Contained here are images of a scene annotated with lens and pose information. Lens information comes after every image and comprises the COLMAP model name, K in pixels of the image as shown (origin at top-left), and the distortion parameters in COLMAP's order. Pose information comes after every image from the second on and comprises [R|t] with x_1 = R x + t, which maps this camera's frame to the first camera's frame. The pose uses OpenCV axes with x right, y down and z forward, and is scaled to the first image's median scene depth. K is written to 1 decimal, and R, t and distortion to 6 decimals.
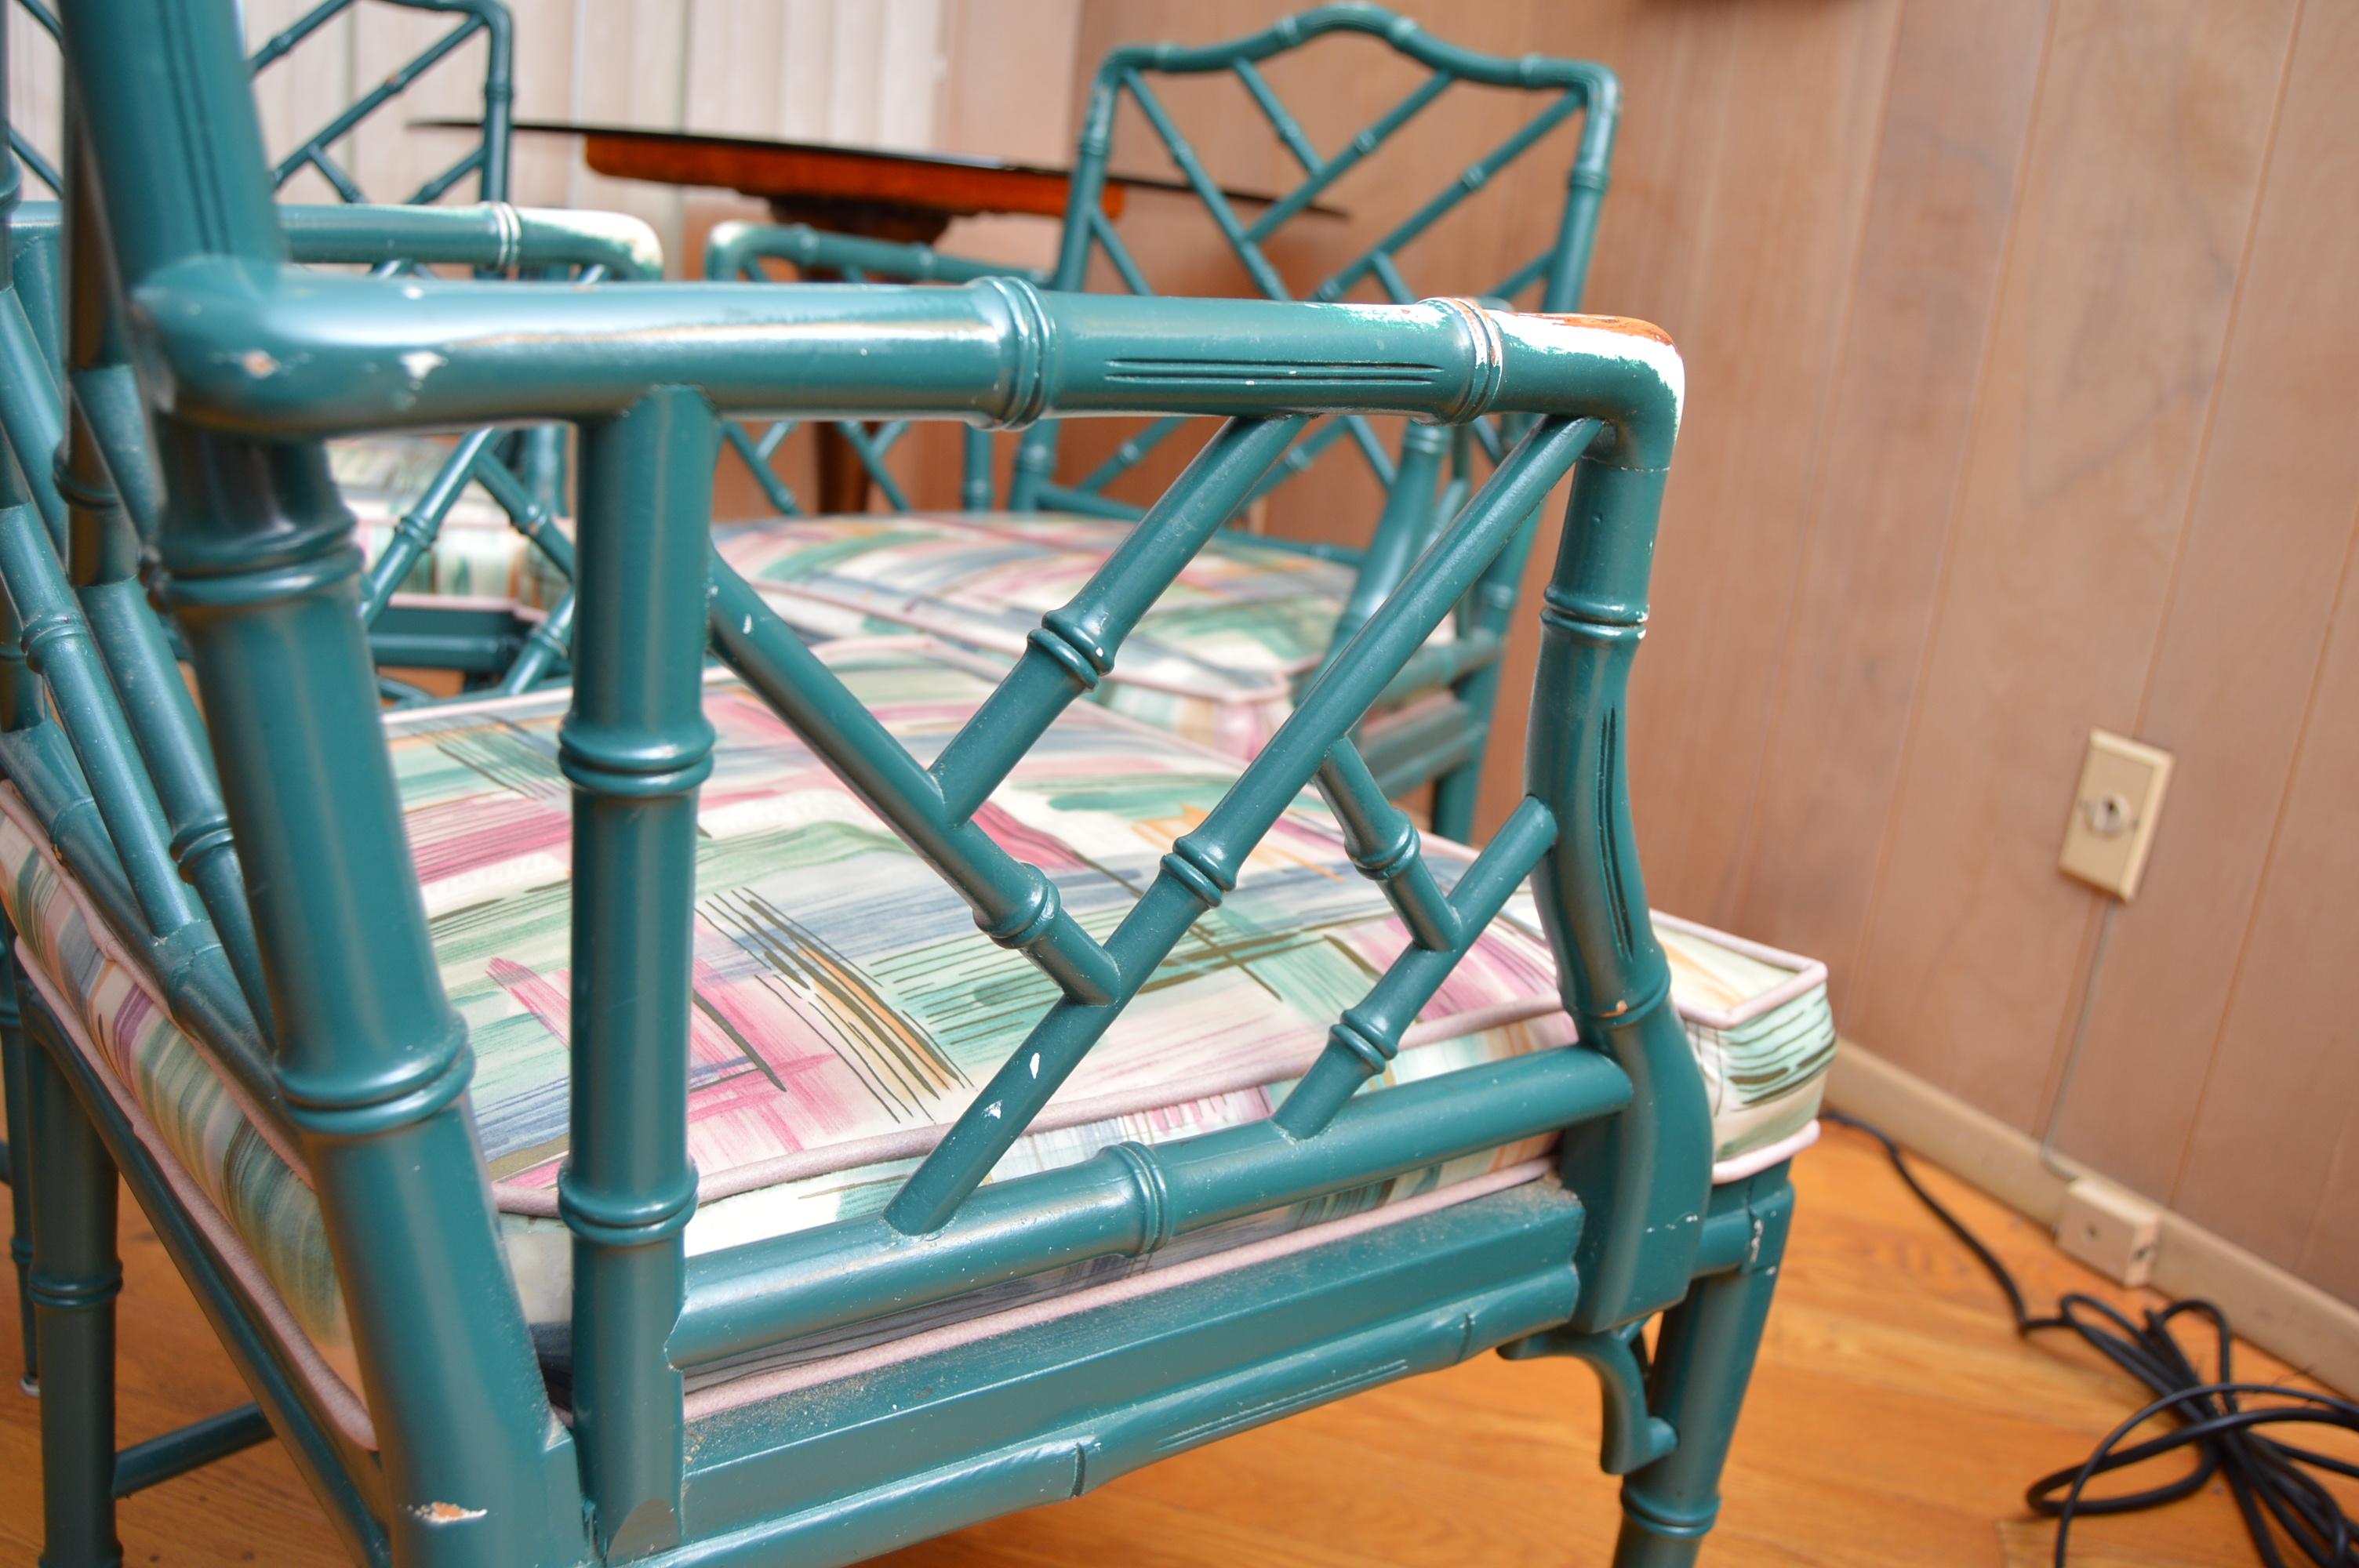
lens RADIAL K [[1898.4, 0, 1176.6], [0, 1898.4, 796.2], [0, 0, 1]] dist [-0.090087, 0.034688]
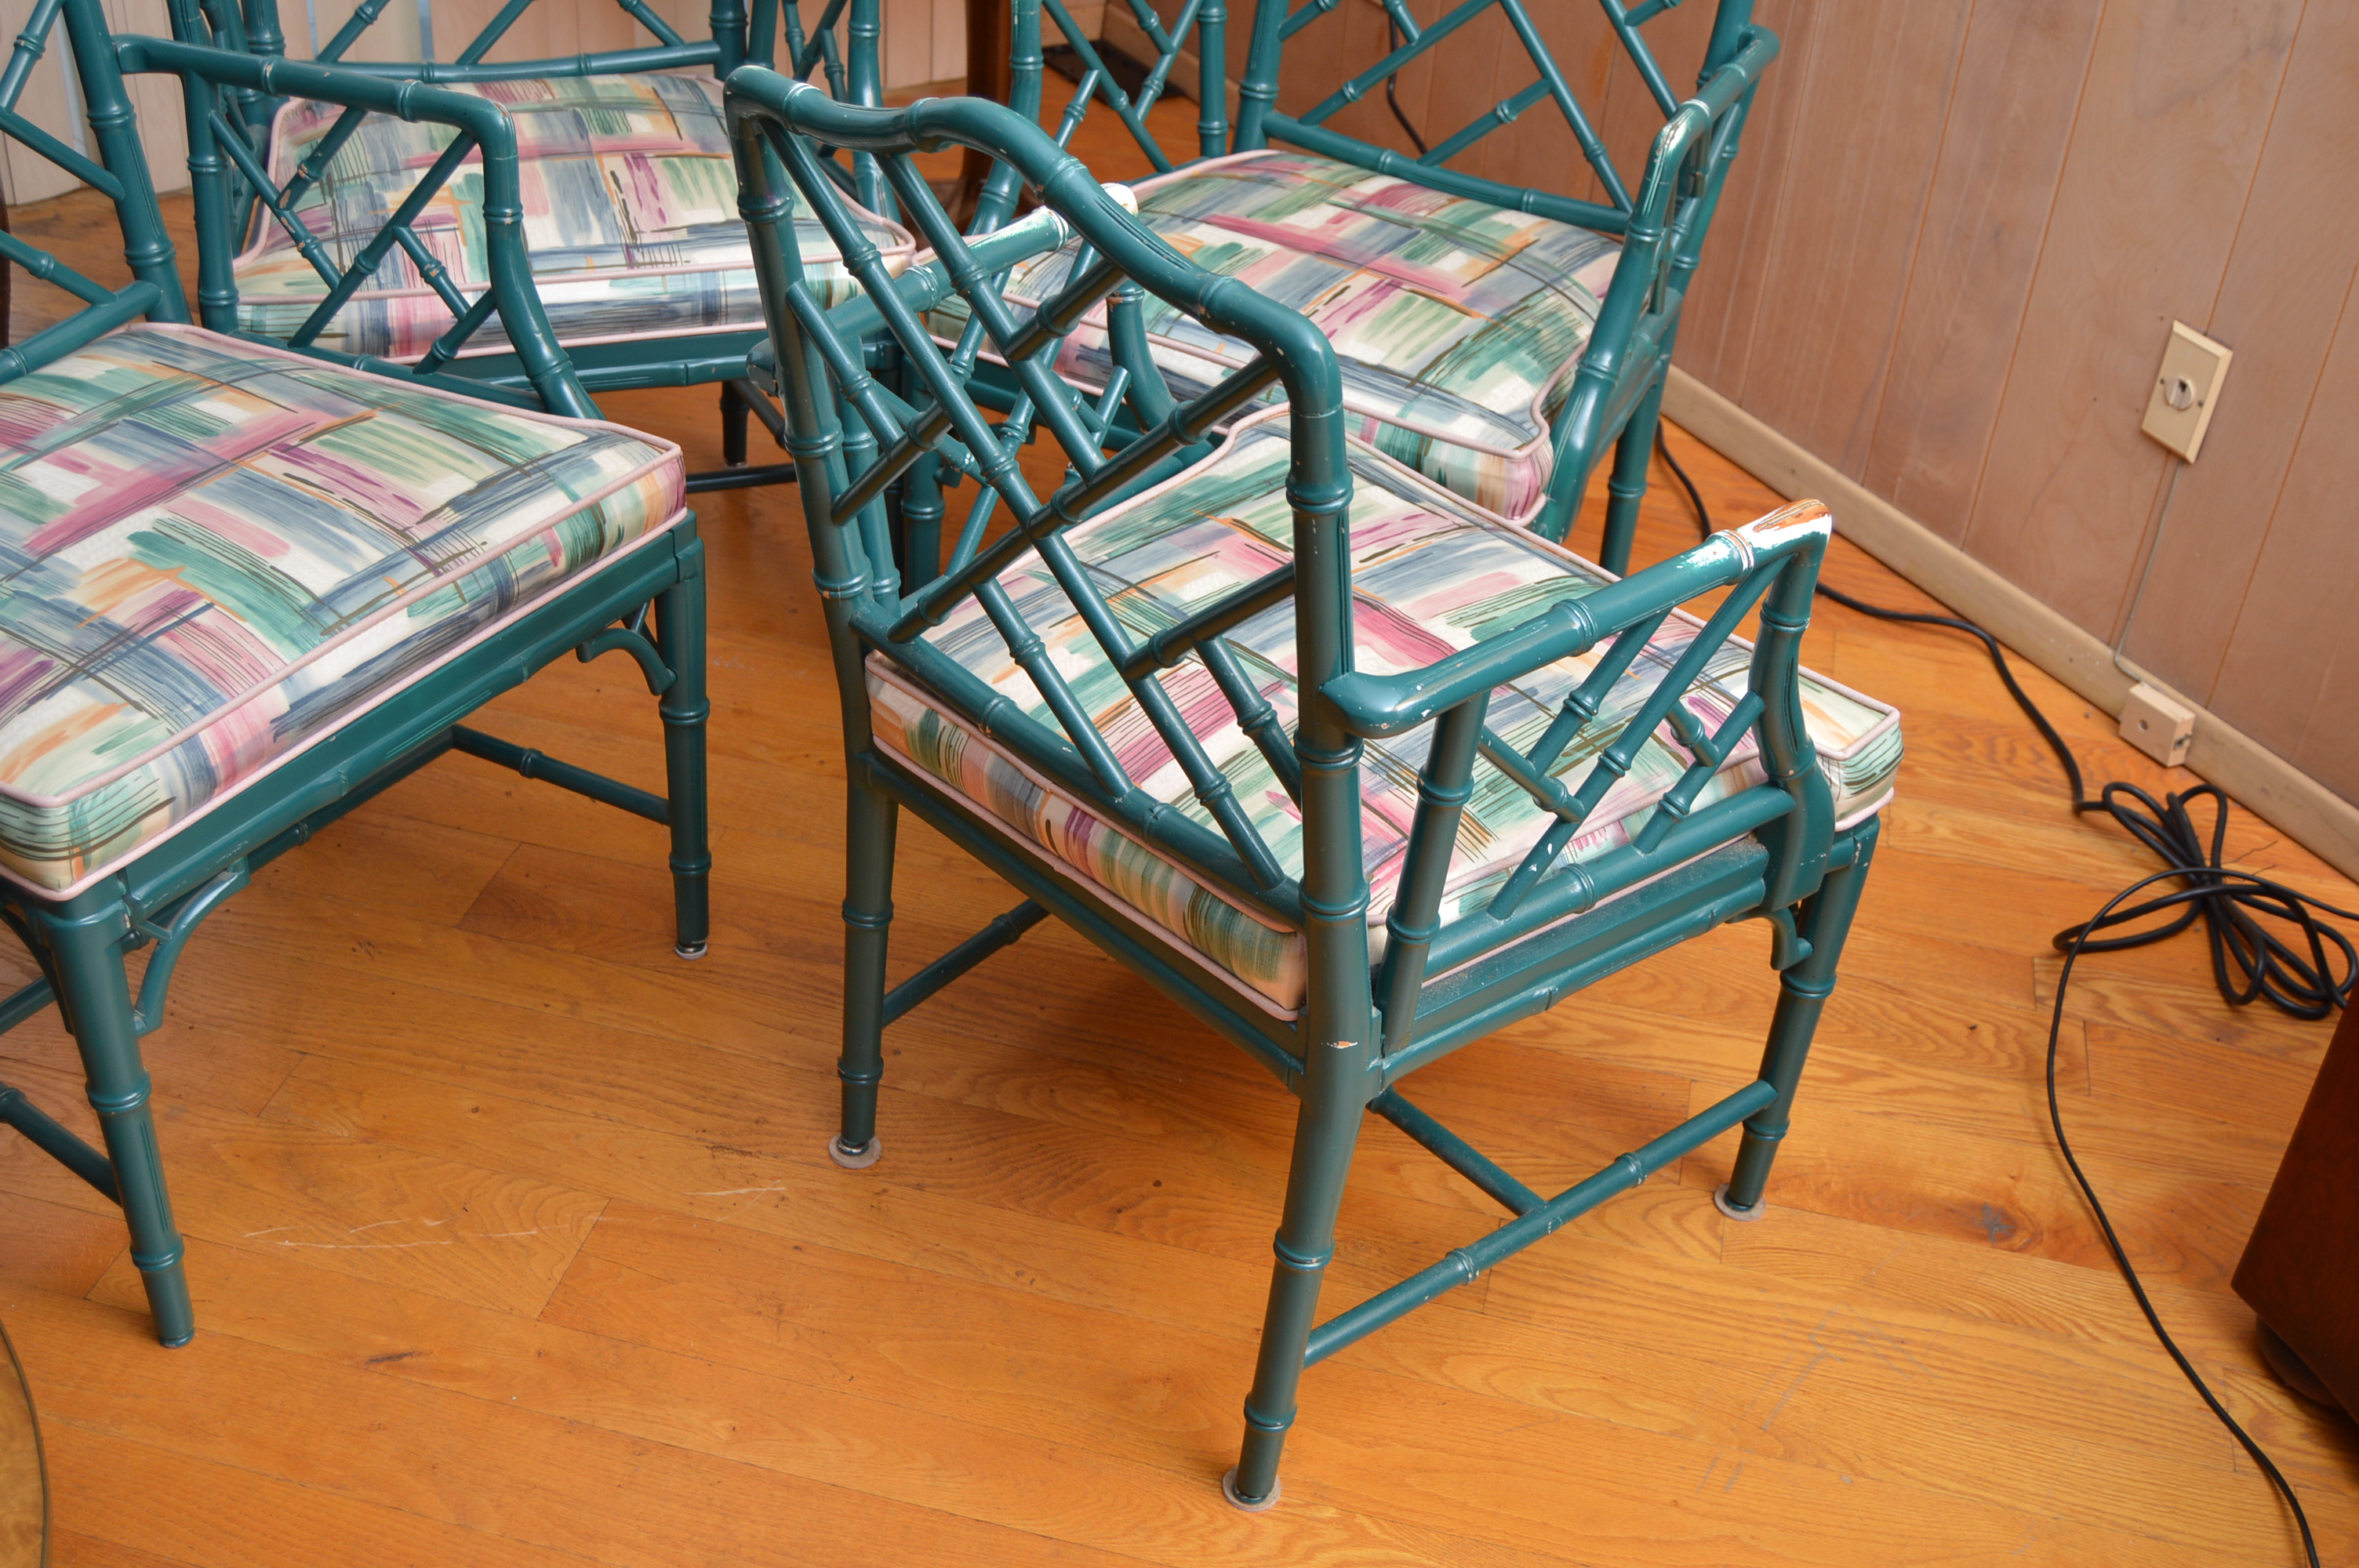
lens RADIAL K [[2625.7, 0, 1176.5], [0, 2625.7, 781.0], [0, 0, 1]] dist [-0.060005, 0.000000]
pose [[0.998563, -0.052335, 0.011547, -0.202989], [0.045853, 0.945815, 0.321453, -0.358813], [-0.027744, -0.320462, 0.946855, -0.733050]]
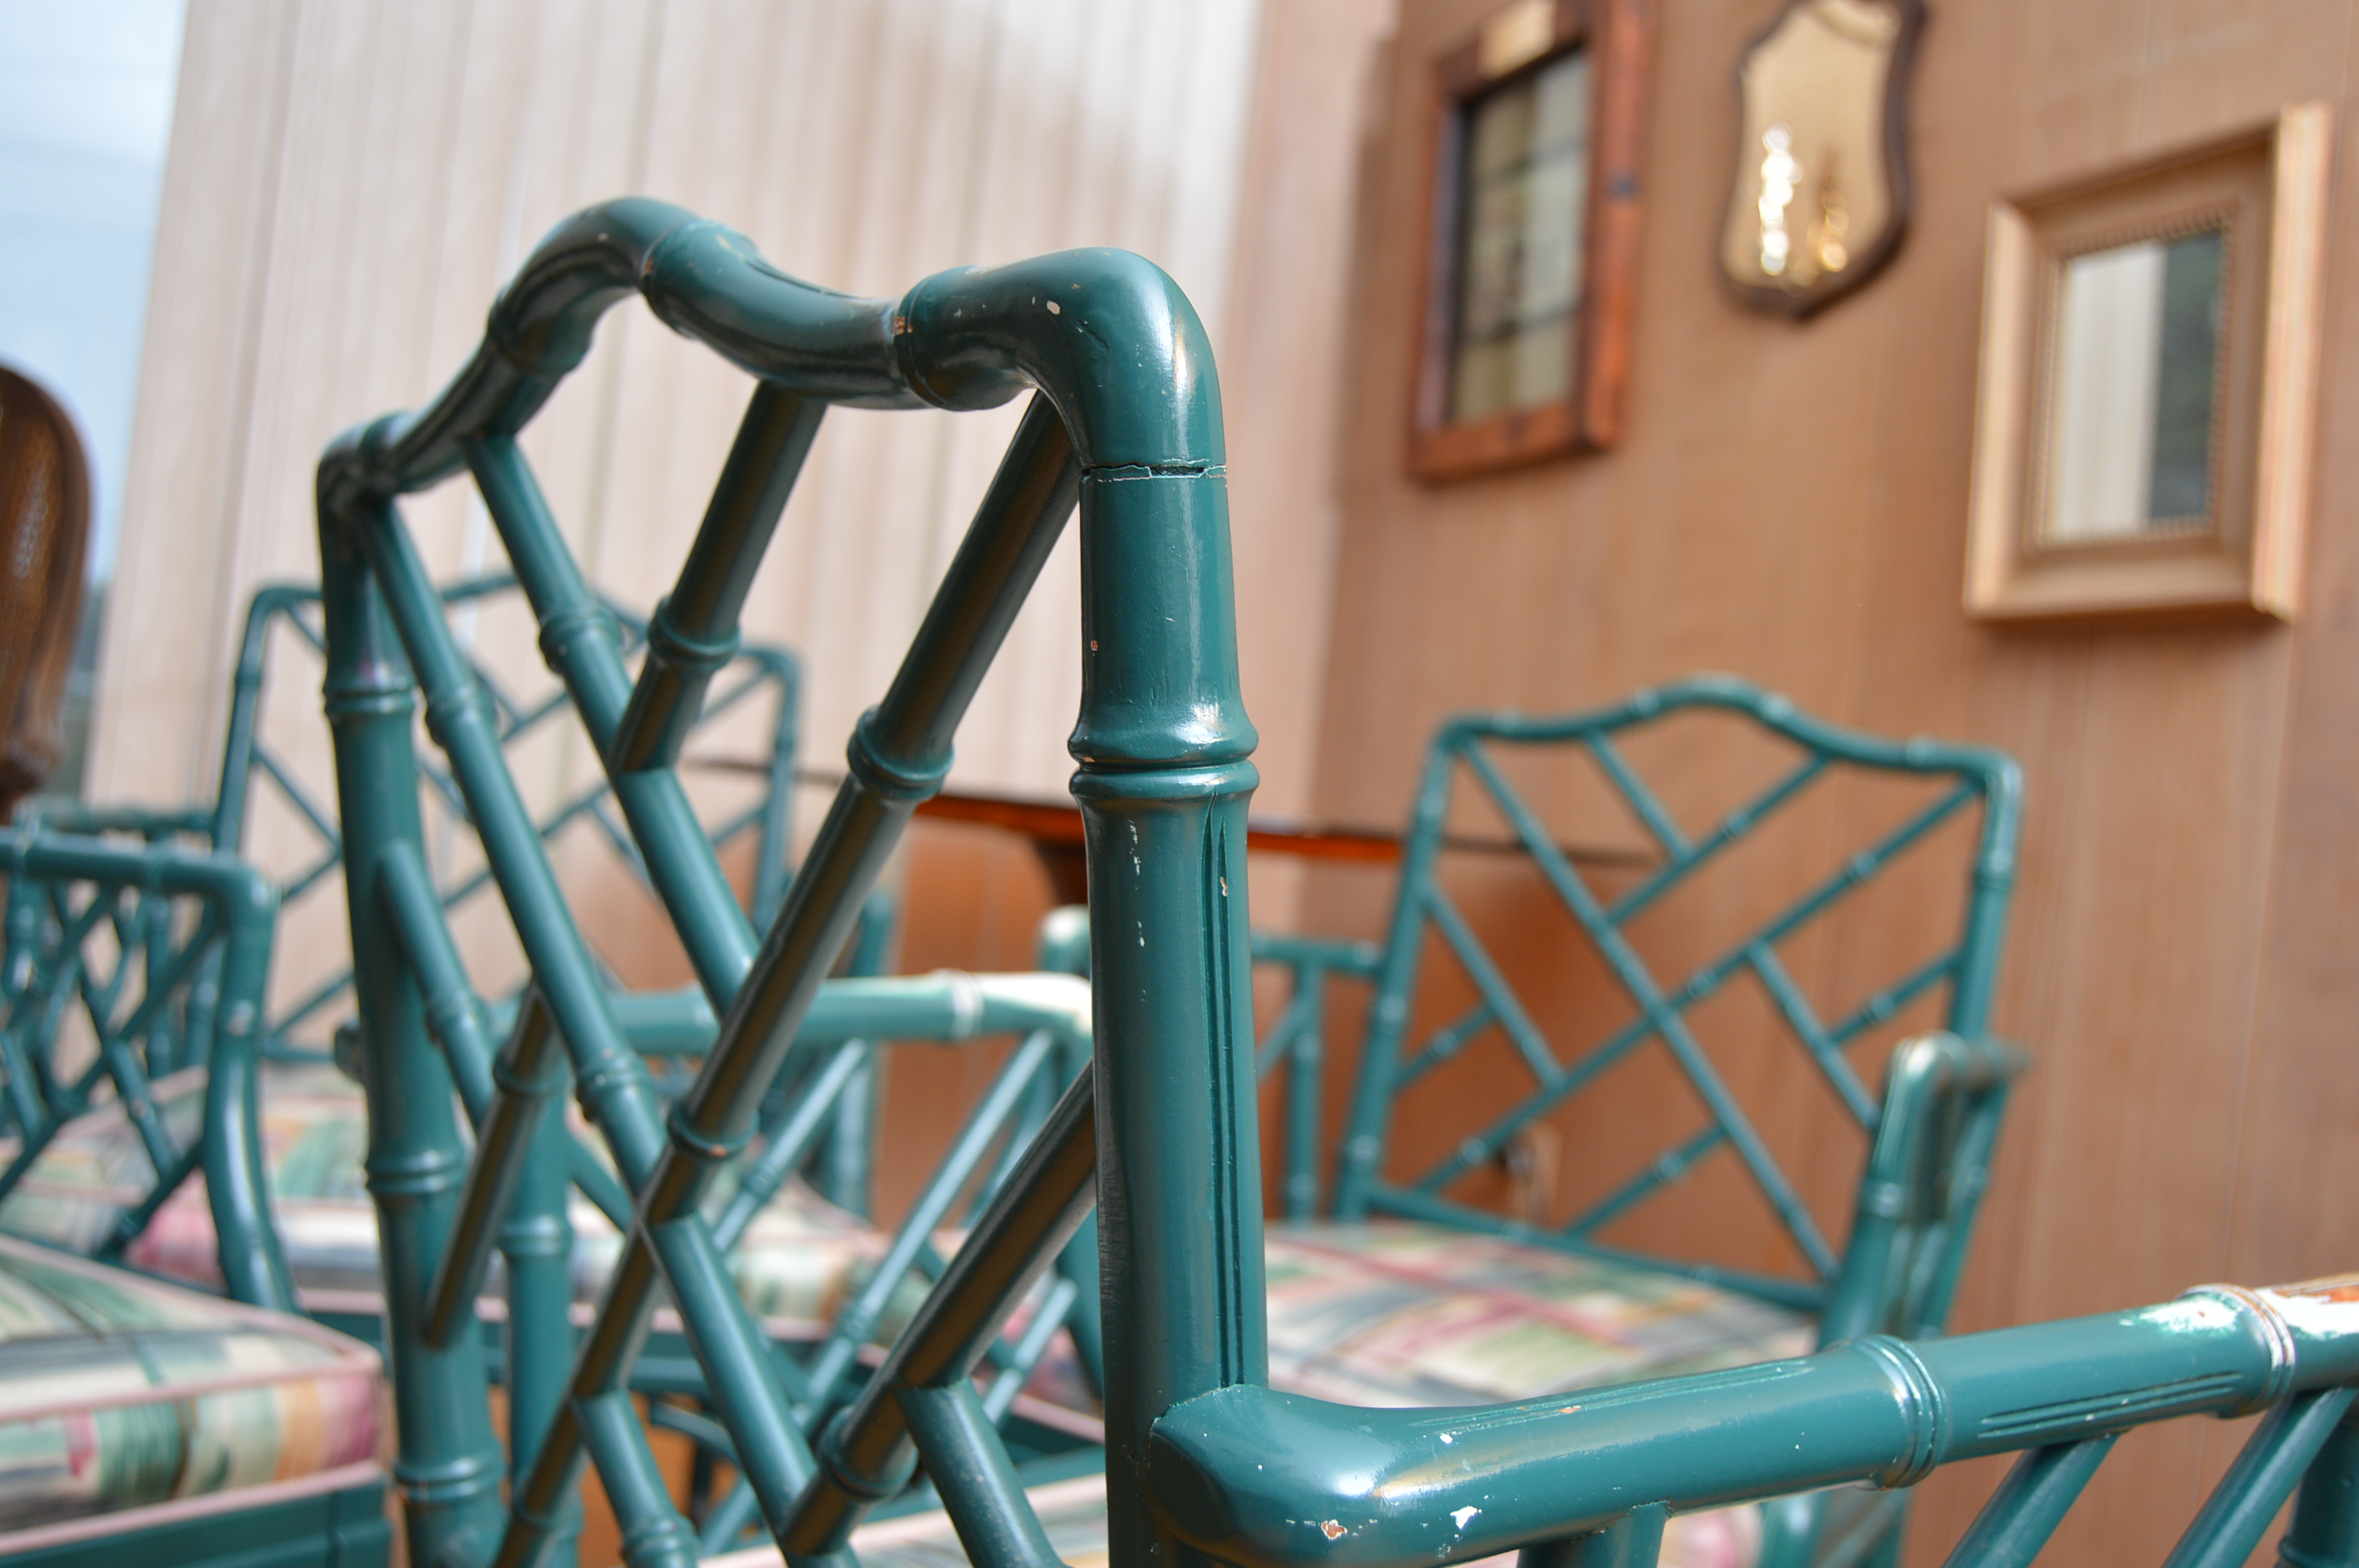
lens RADIAL K [[2175.8, 0, 1175.7], [0, 2175.8, 787.4], [0, 0, 1]] dist [-0.060124, 0.000000]
pose [[0.997520, 0.006739, -0.070062, -0.113449], [-0.026062, 0.960019, -0.278719, -0.066464], [0.065382, 0.279854, 0.957814, -0.059946]]
